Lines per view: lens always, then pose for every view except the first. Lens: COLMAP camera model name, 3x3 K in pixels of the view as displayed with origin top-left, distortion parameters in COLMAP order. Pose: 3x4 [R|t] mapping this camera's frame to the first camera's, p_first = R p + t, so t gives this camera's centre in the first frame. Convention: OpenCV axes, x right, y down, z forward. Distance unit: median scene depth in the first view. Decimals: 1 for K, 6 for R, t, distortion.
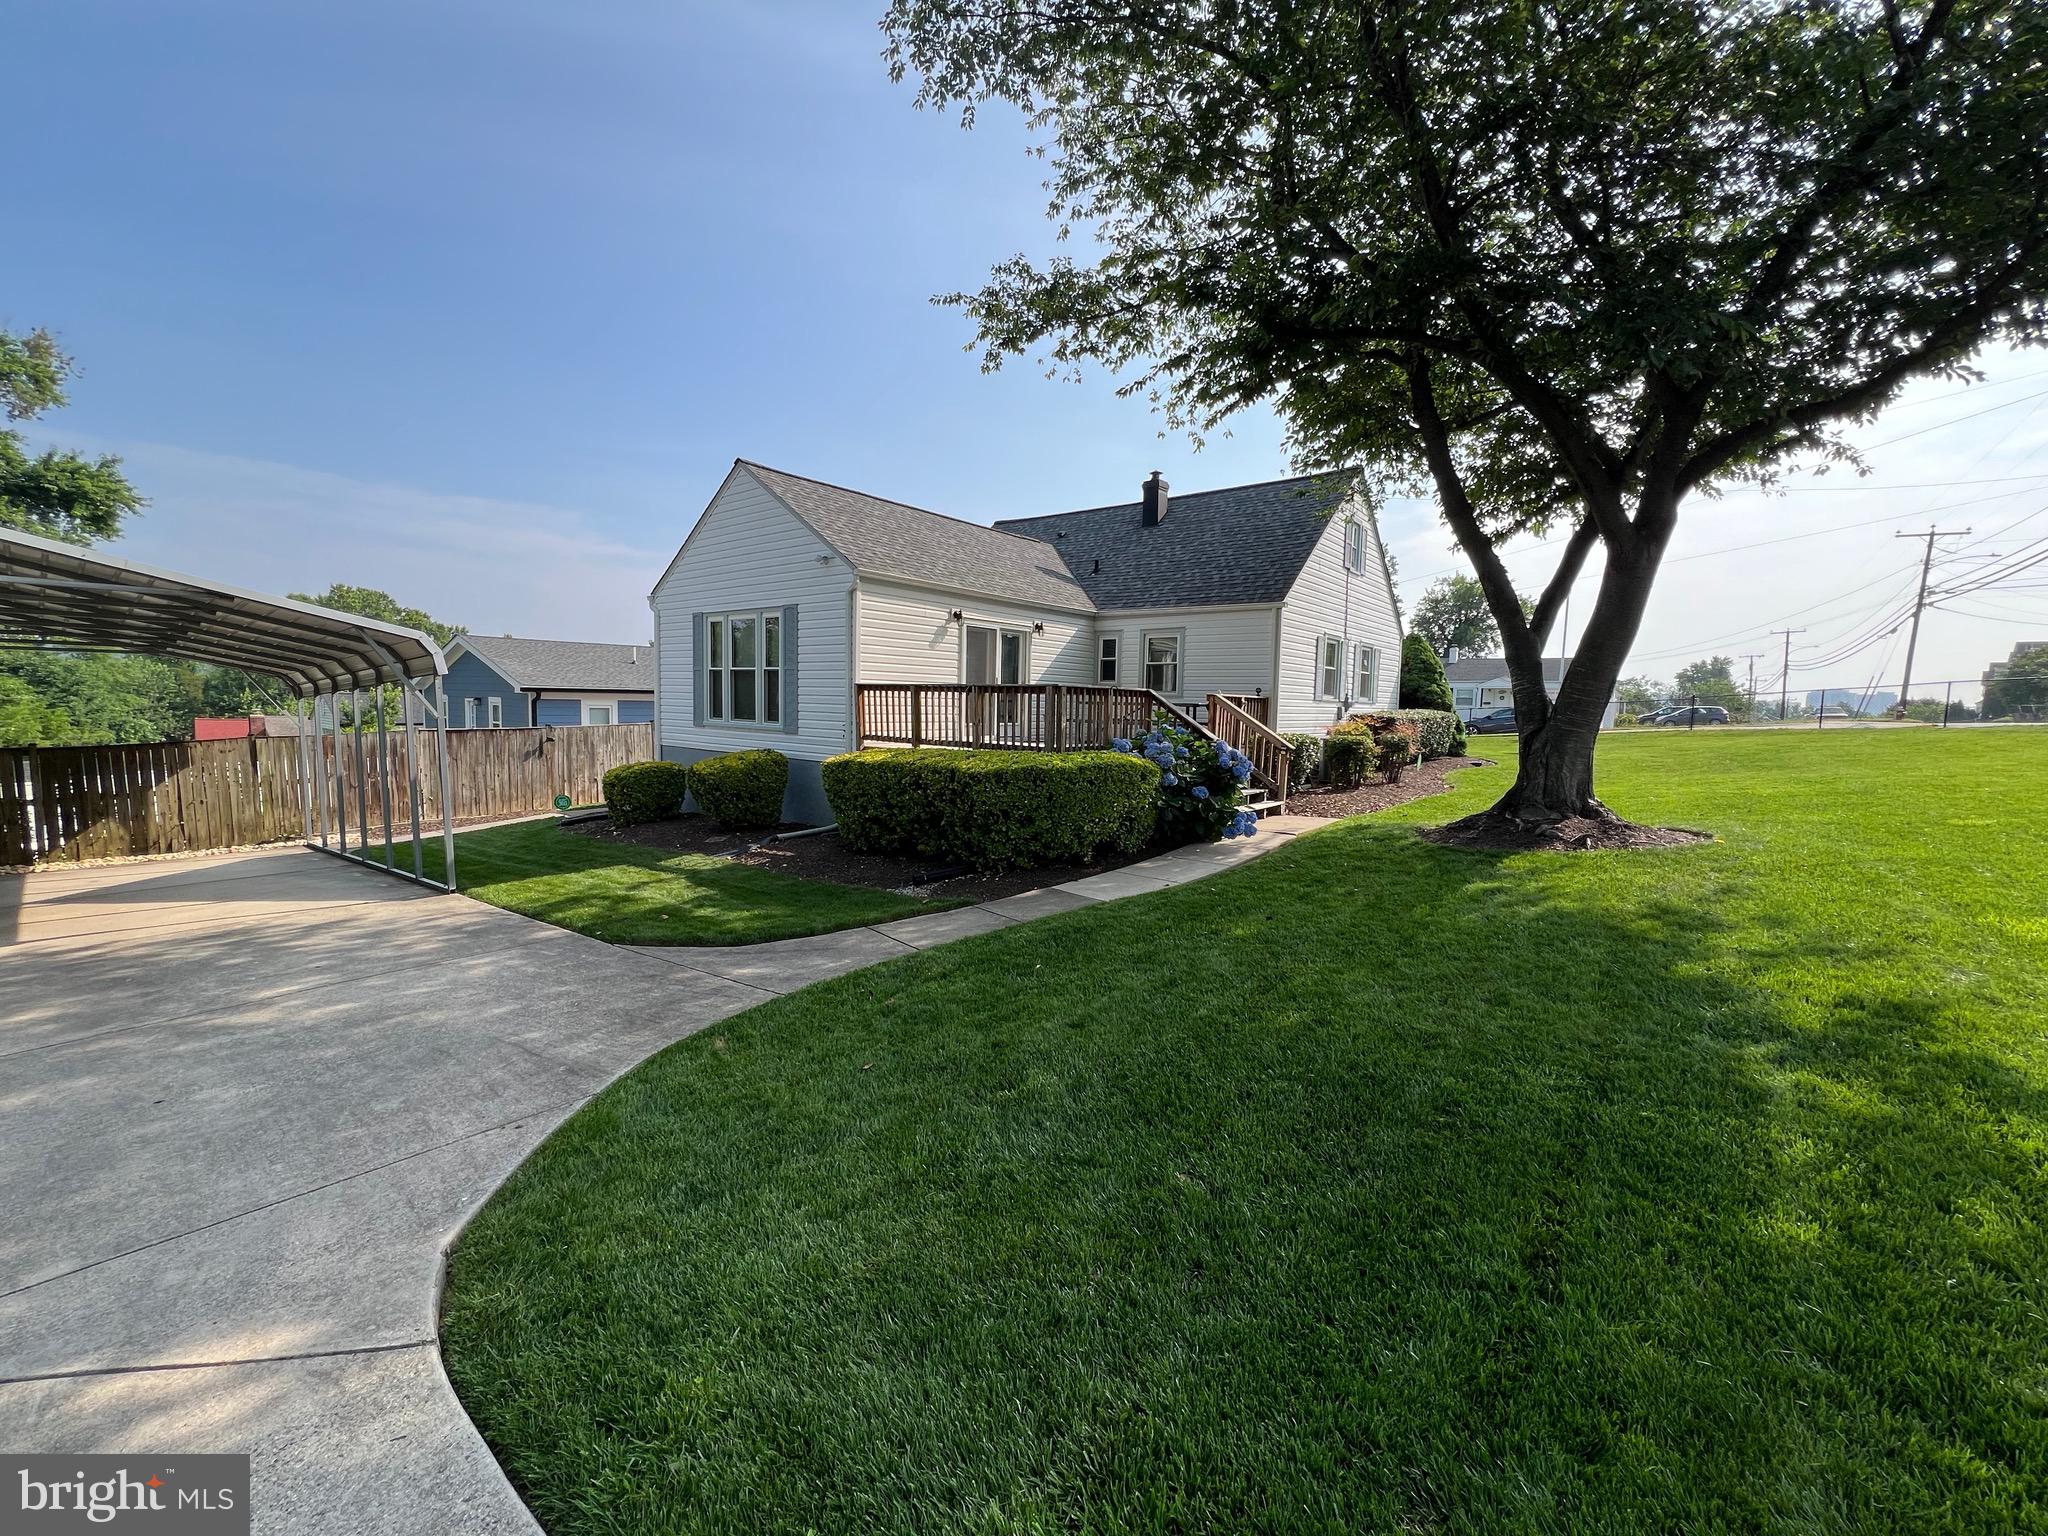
lens RADIAL K [[819.5, 0, 1024.0], [0, 819.5, 763.8], [0, 0, 1]] dist [-0.002355, 0.000795]
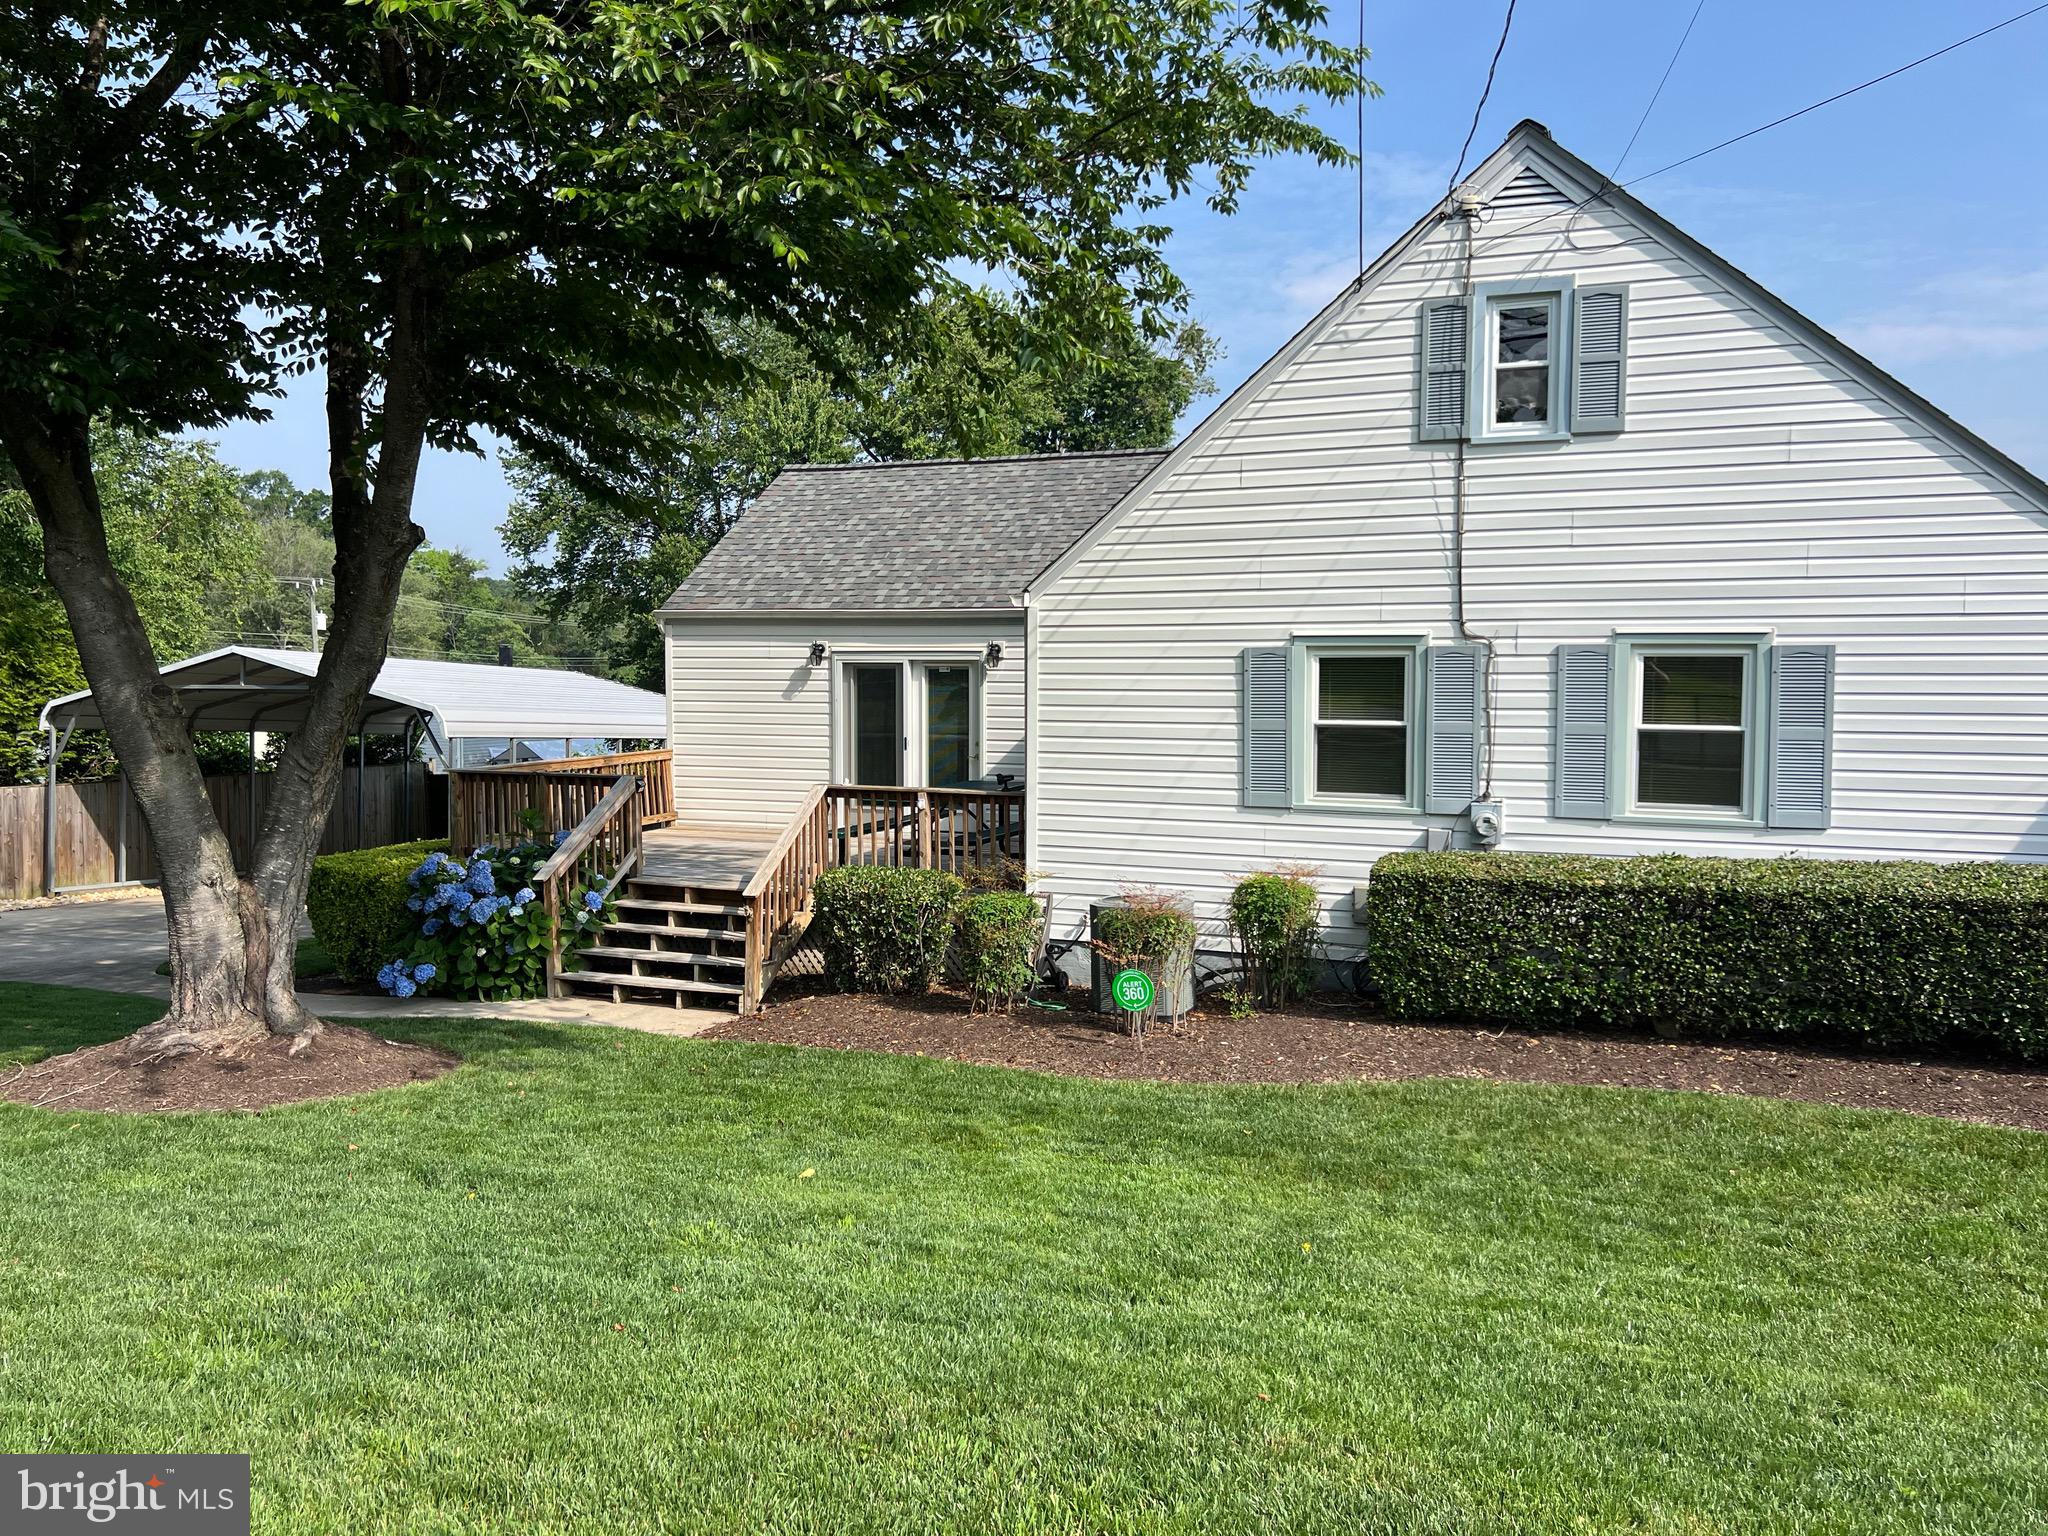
lens RADIAL K [[1538.1, 0, 1020.1], [0, 1538.1, 757.1], [0, 0, 1]] dist [0.054299, -0.058169]
pose [[0.308080, 0.038306, -0.950589, 1.259320], [-0.068453, 0.997492, 0.018010, -0.132040], [0.948894, 0.059522, 0.309930, 0.795207]]
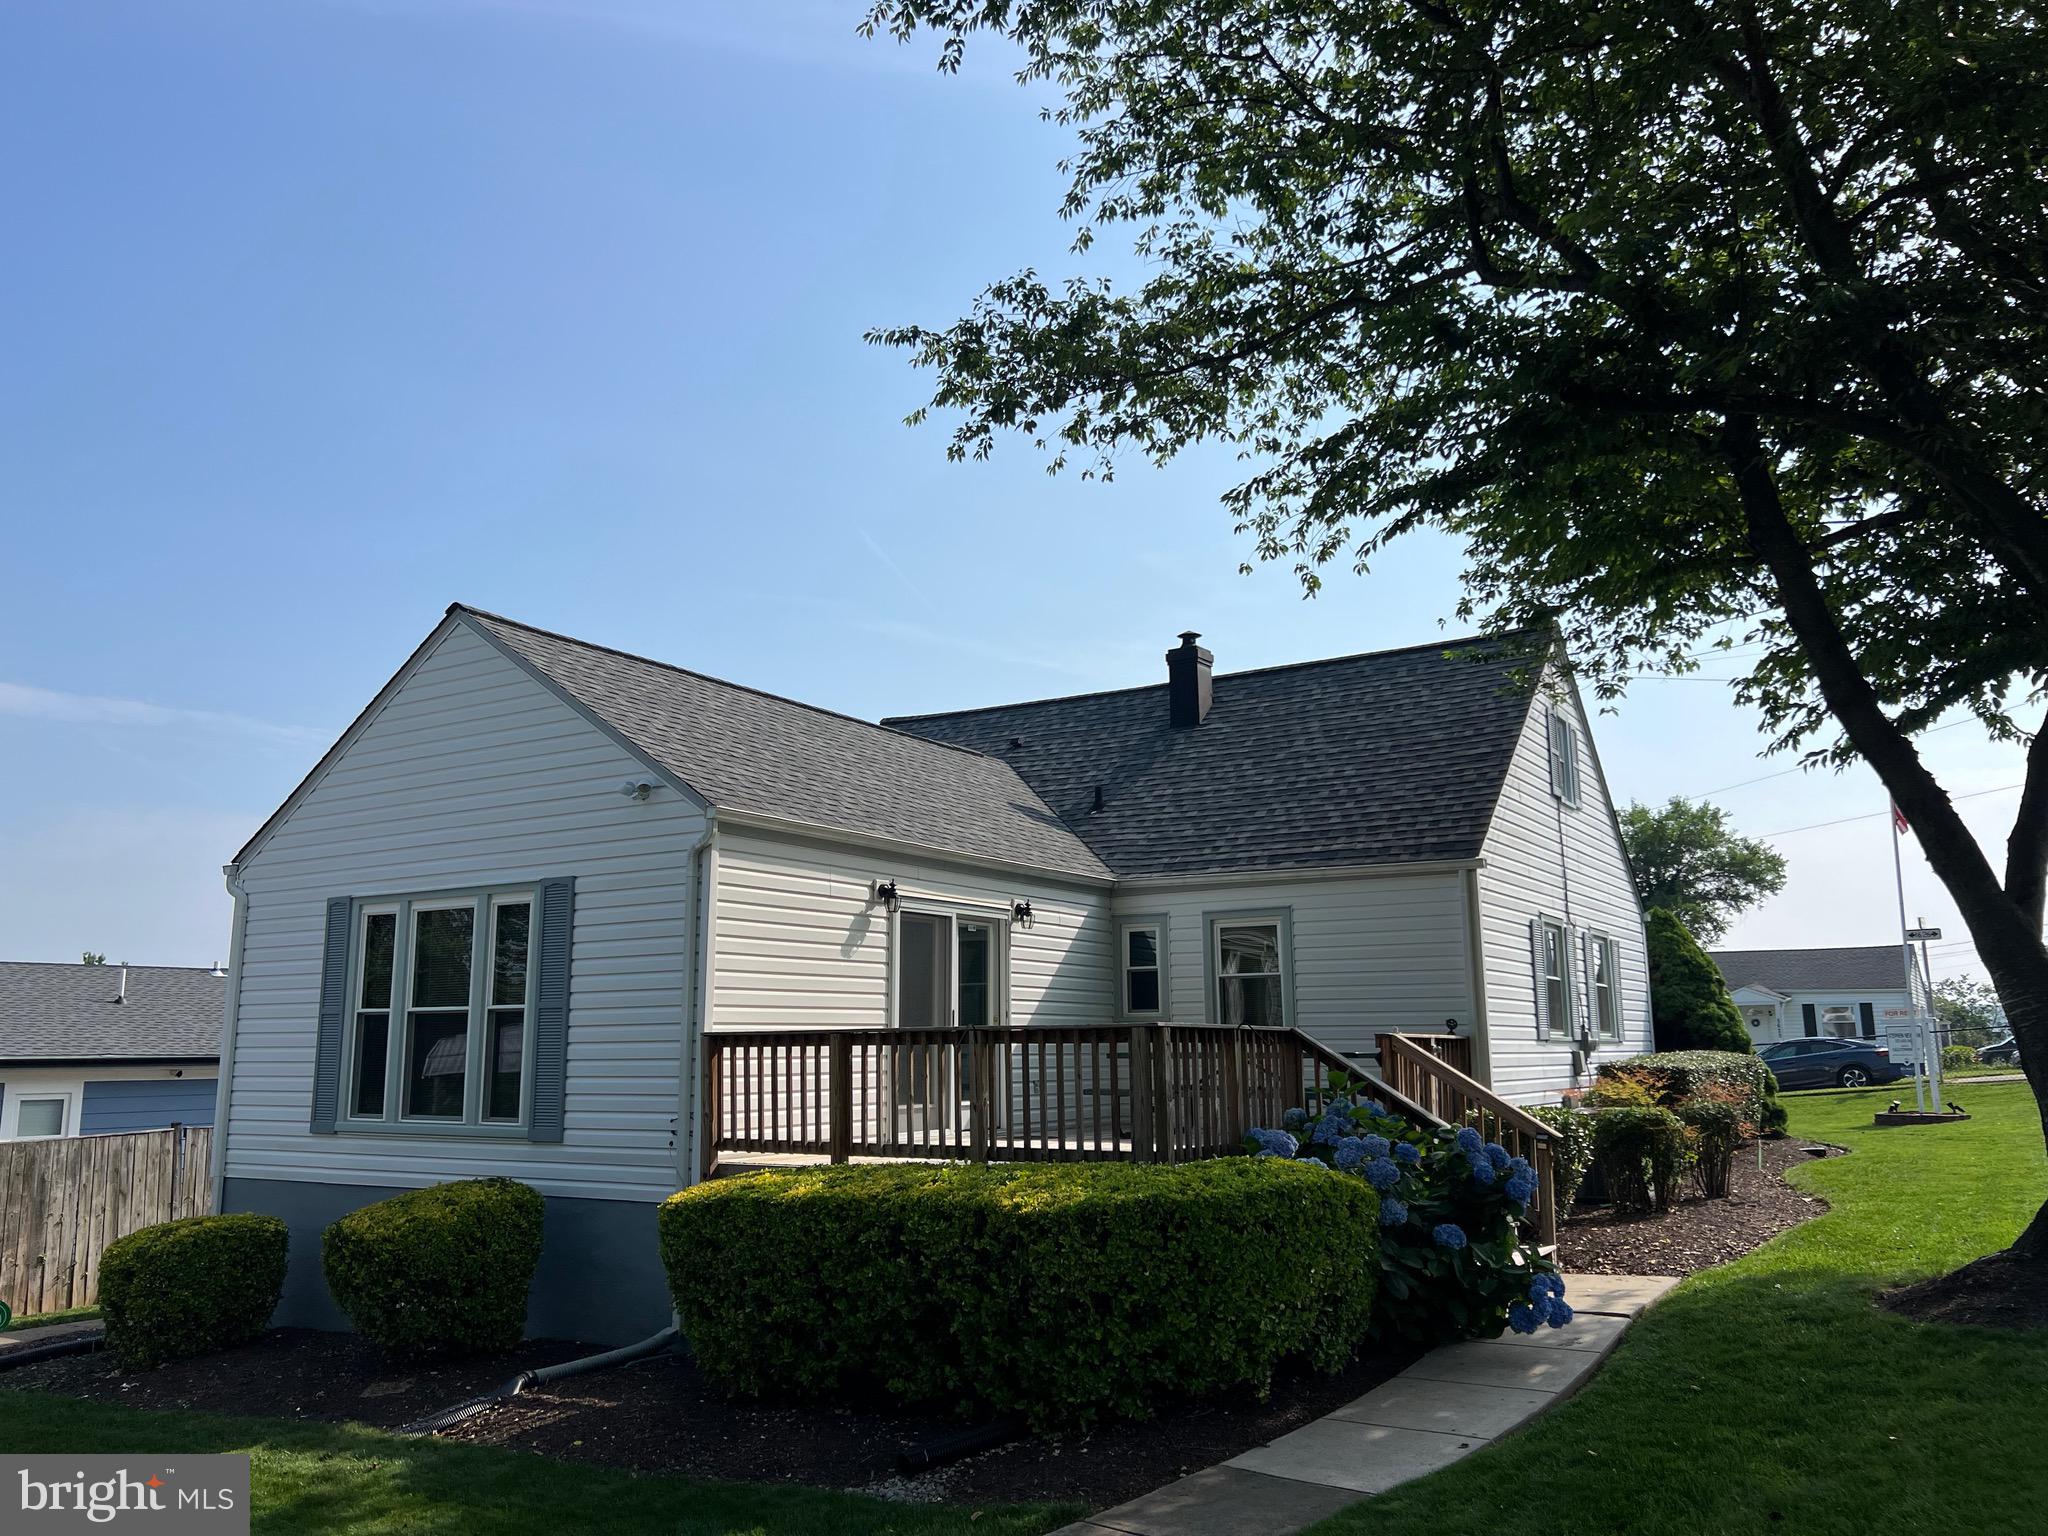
lens RADIAL K [[1538.1, 0, 1023.1], [0, 1538.1, 778.2], [0, 0, 1]] dist [0.054299, -0.058169]
pose [[0.992219, -0.008005, 0.124247, -0.120180], [0.038482, 0.968786, -0.244895, -0.010730], [-0.118408, 0.247771, 0.961556, 0.040386]]
